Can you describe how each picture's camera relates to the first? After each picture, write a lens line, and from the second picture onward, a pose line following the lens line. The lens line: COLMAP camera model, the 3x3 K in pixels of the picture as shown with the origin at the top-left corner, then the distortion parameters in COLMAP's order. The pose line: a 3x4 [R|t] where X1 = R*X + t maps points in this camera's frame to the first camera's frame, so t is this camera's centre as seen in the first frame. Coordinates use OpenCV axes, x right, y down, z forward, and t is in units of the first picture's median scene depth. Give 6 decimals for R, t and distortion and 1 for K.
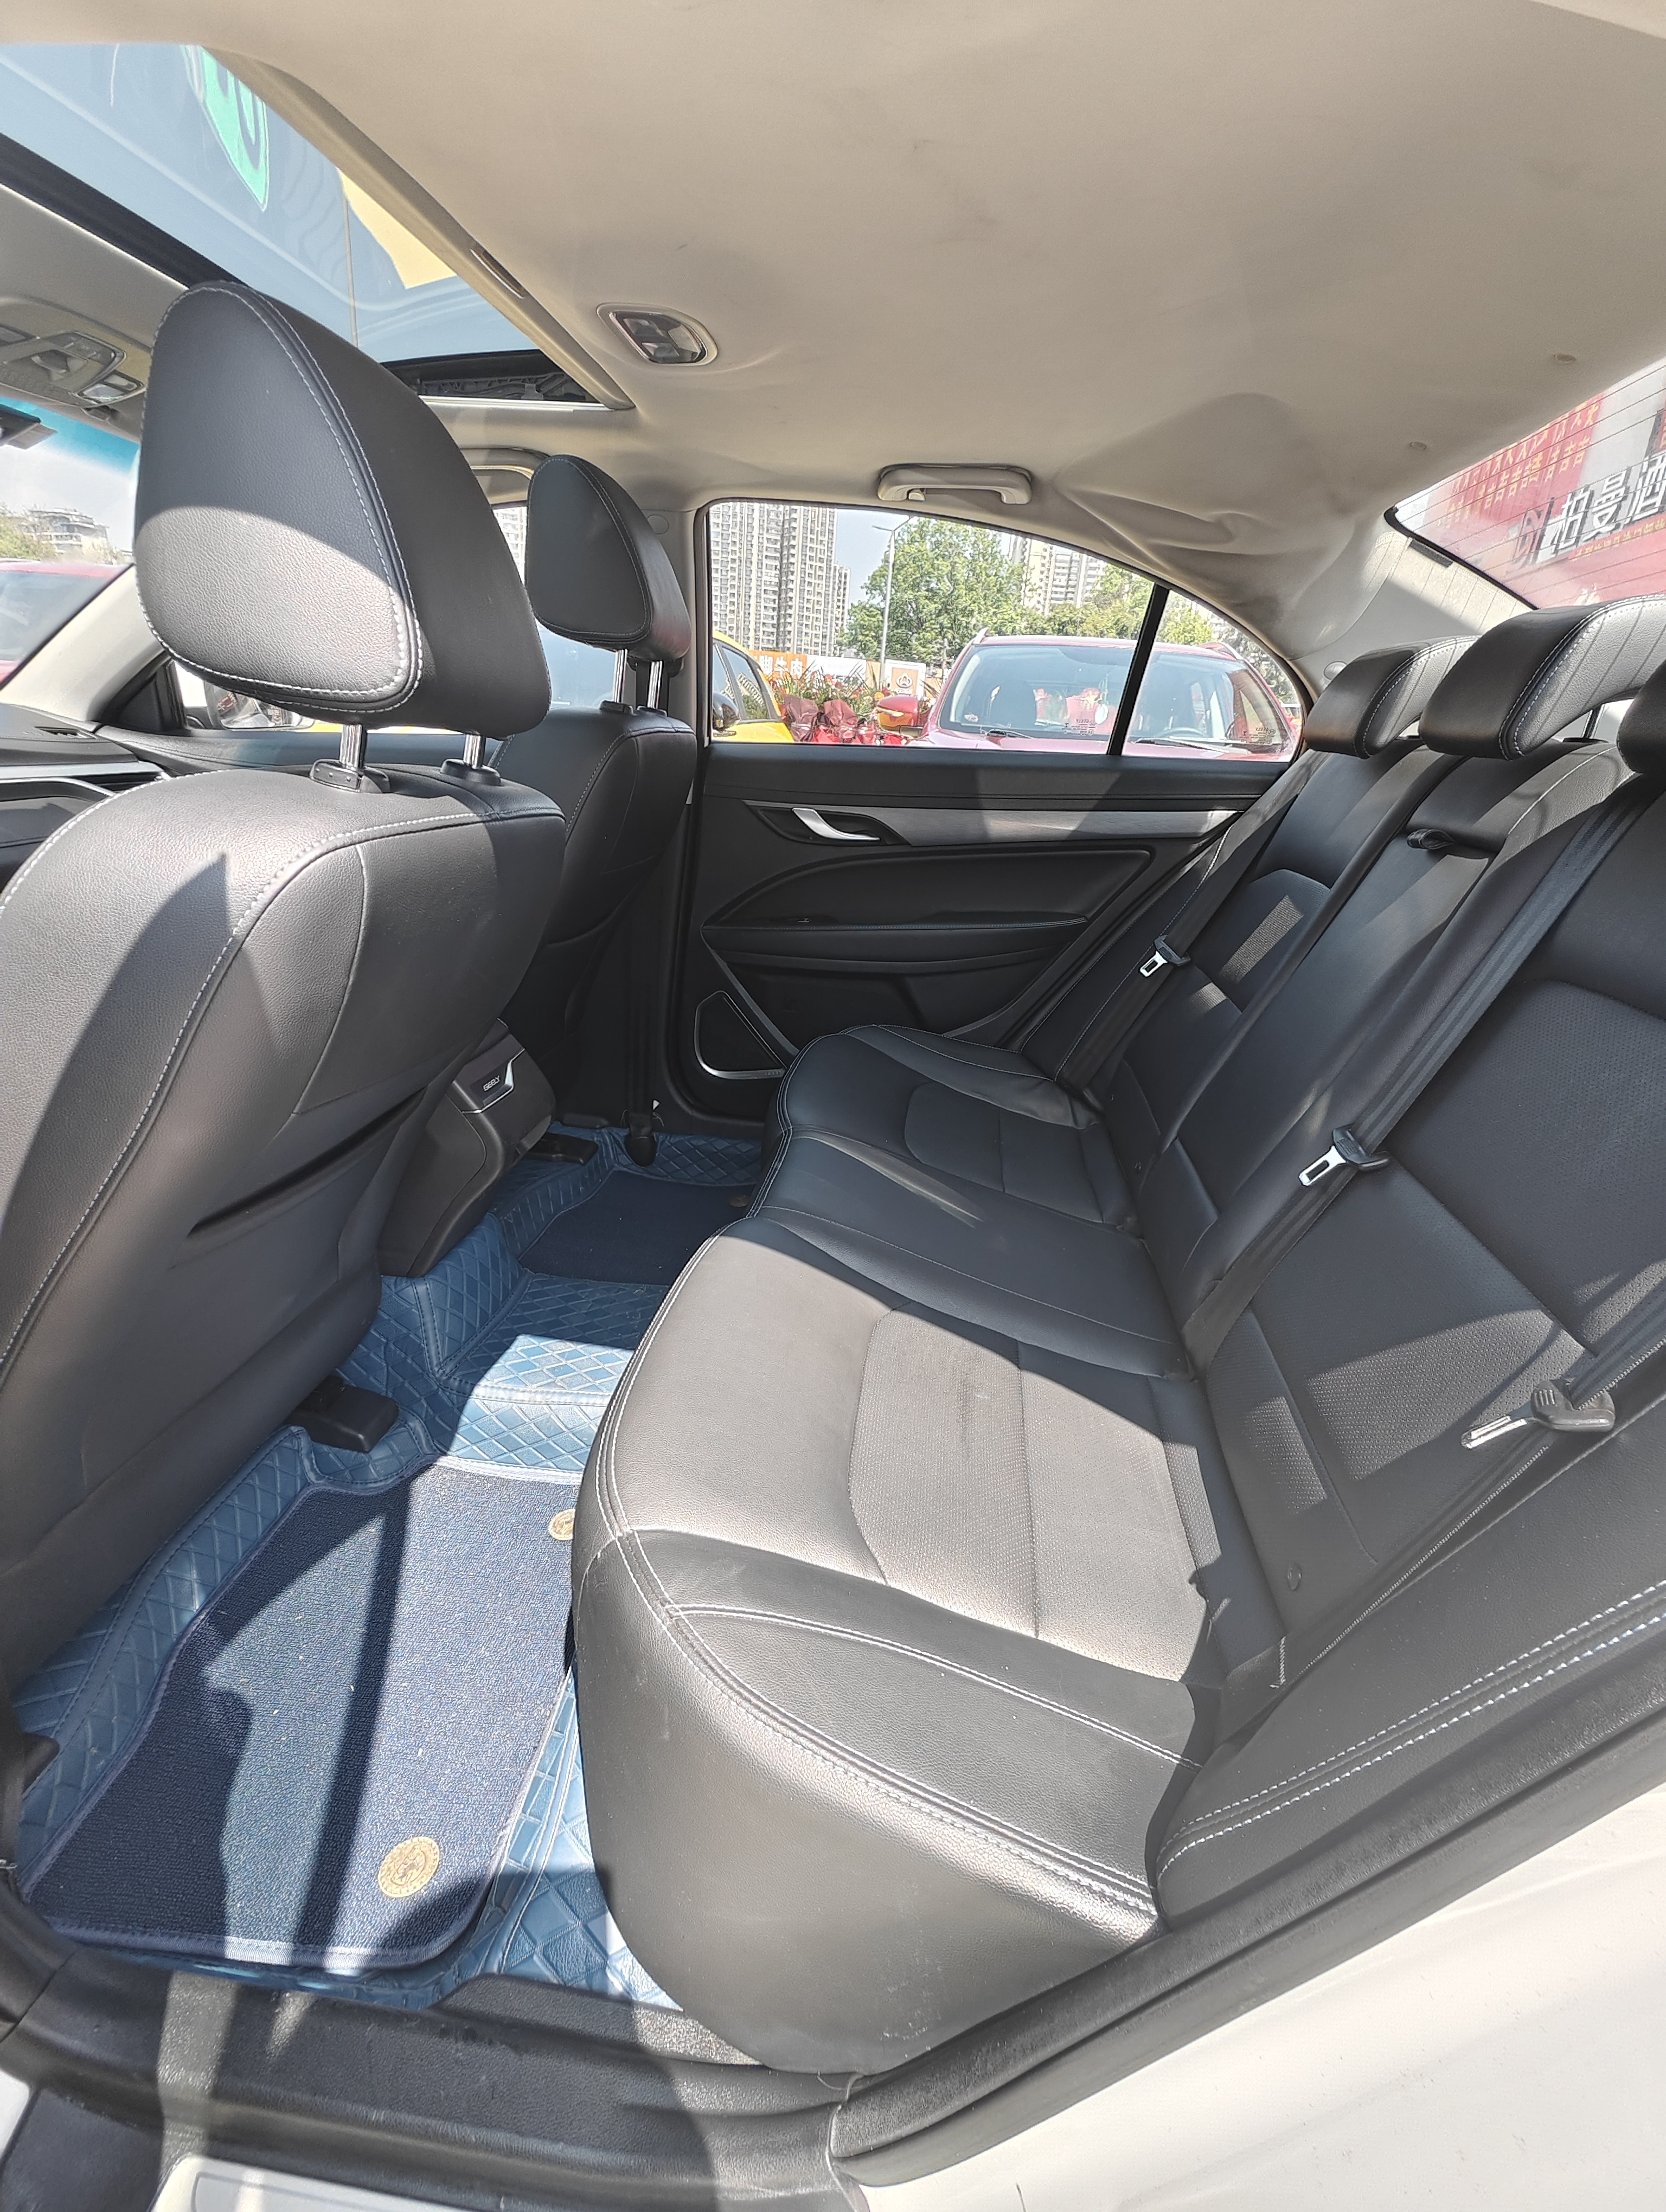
lens RADIAL K [[982.8, 0, 842.7], [0, 982.8, 1090.9], [0, 0, 1]] dist [-0.006584, 0.000317]
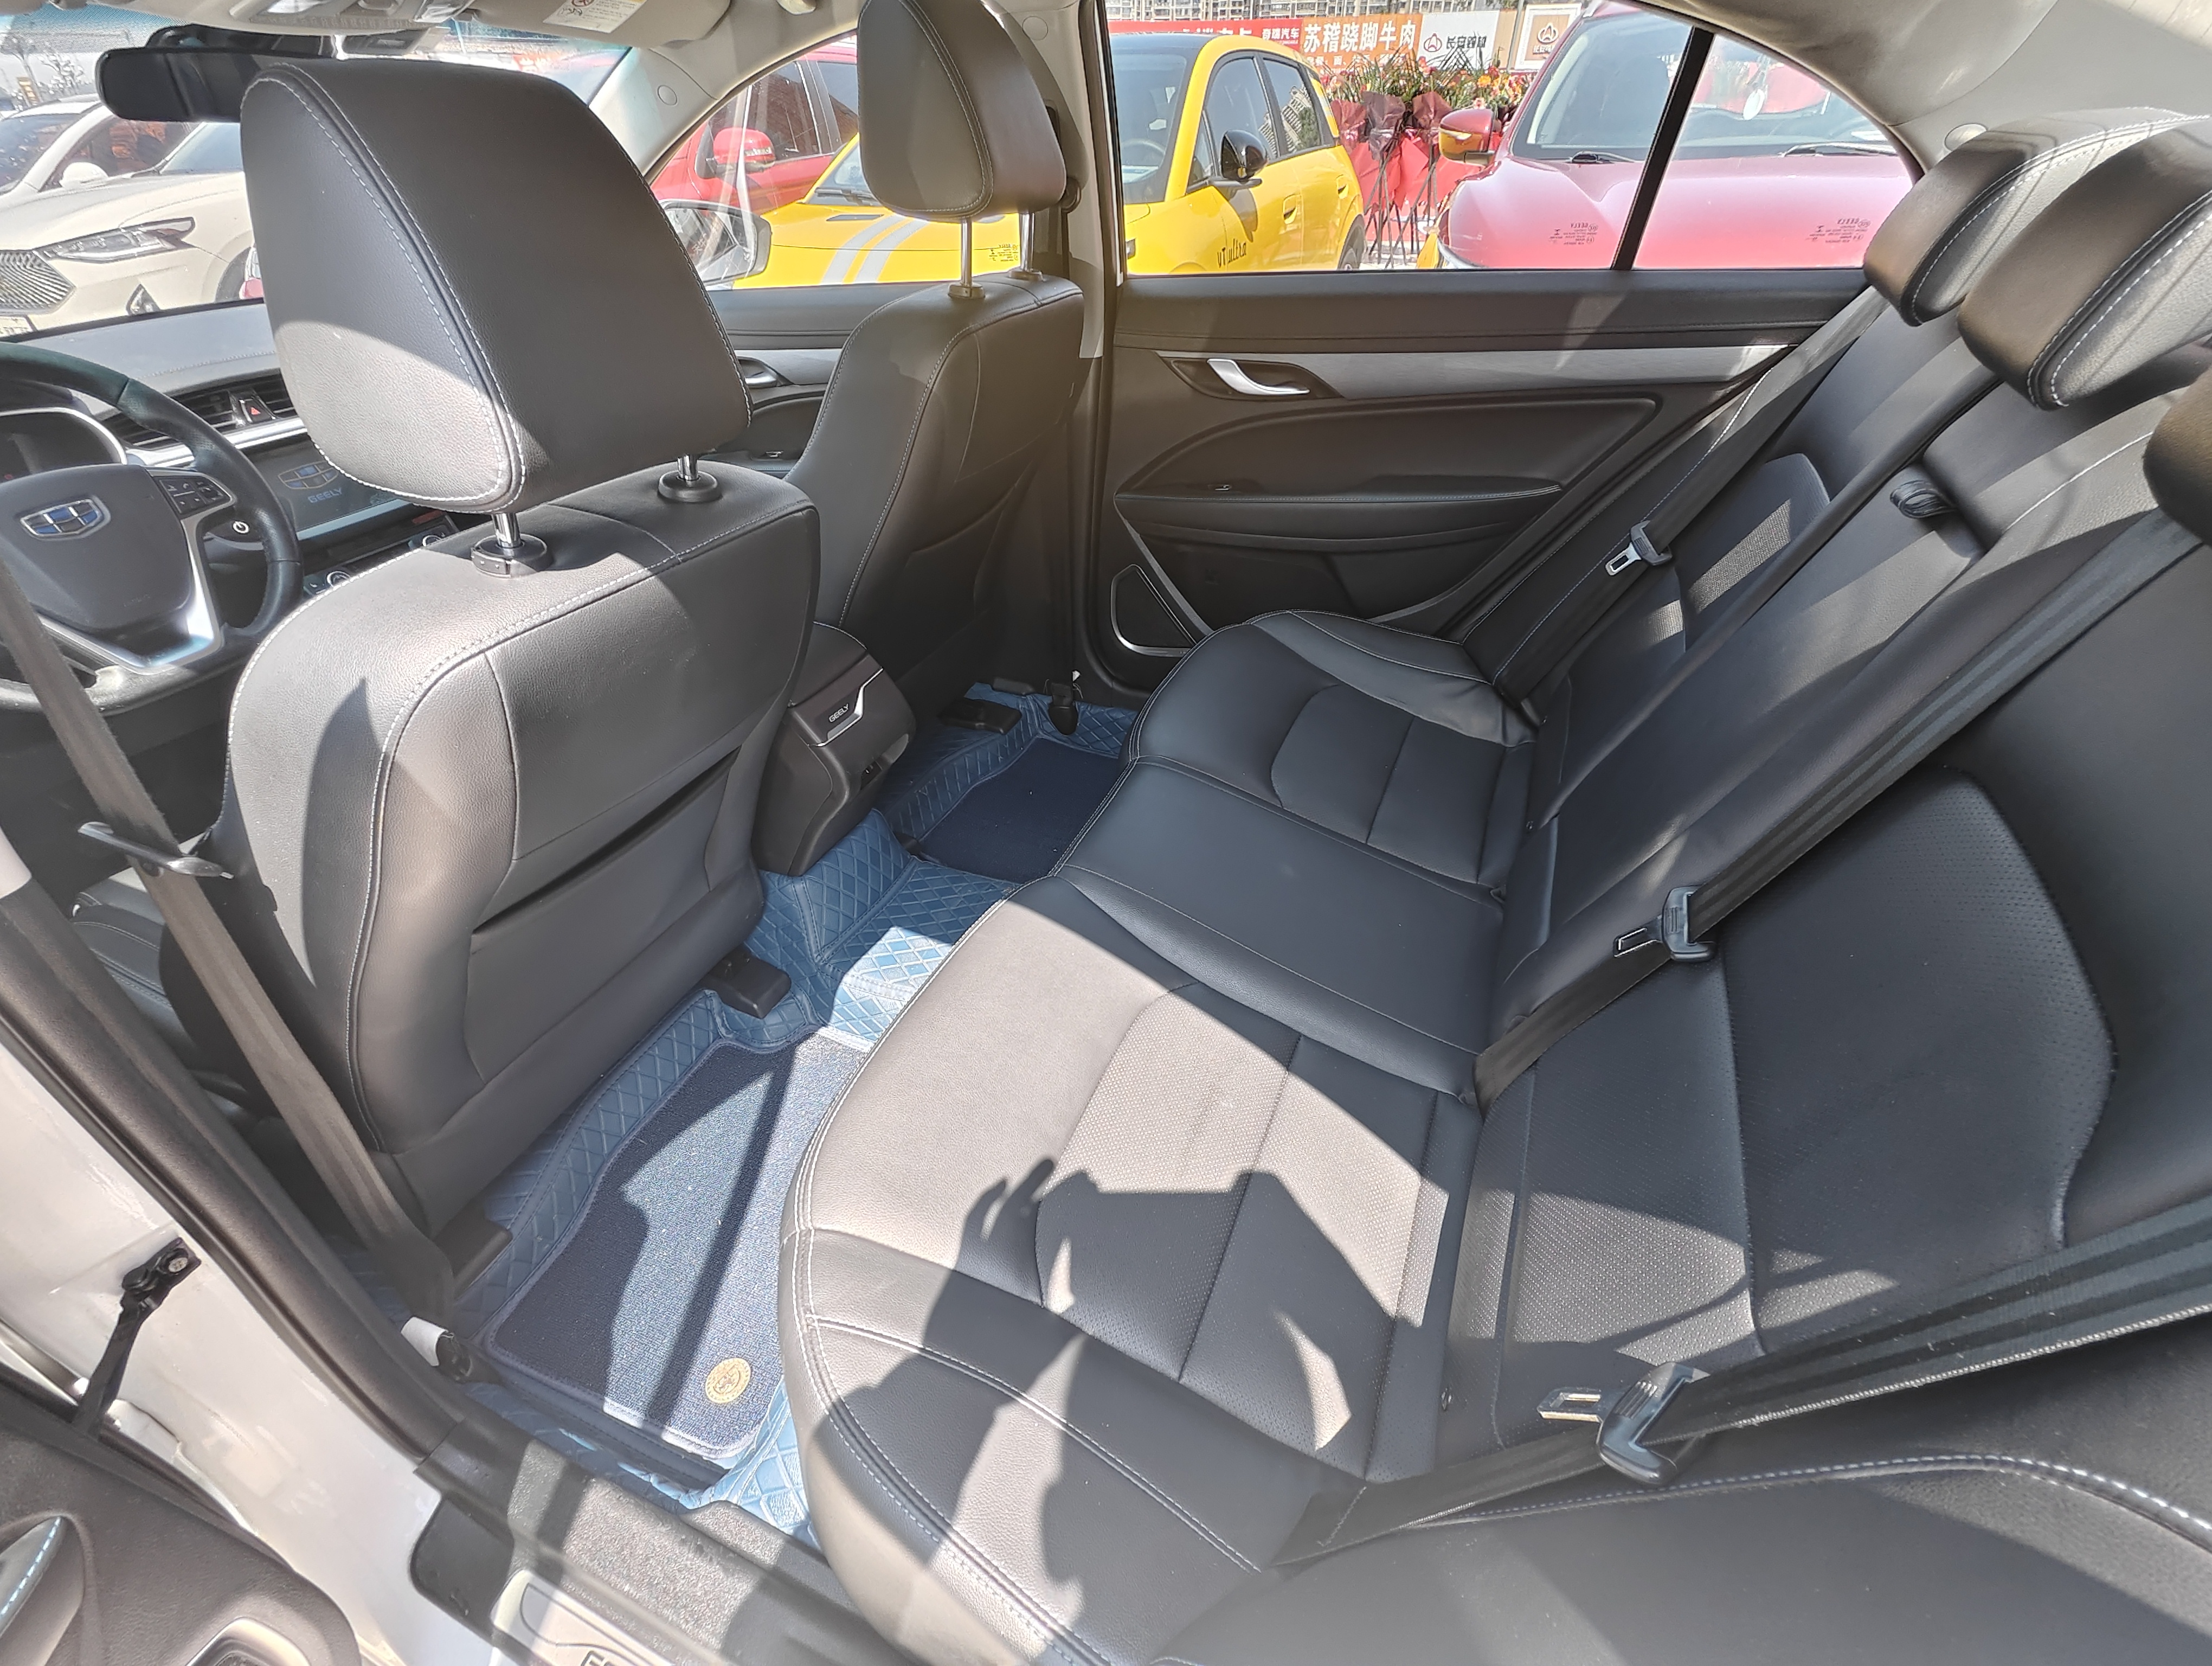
lens RADIAL K [[982.8, 0, 1094.6], [0, 982.8, 818.2], [0, 0, 1]] dist [-0.006584, 0.000317]
pose [[0.953227, 0.093190, -0.287532, 0.204351], [-0.016596, 0.965986, 0.258061, -0.167068], [0.301801, -0.241219, 0.922350, 0.087040]]
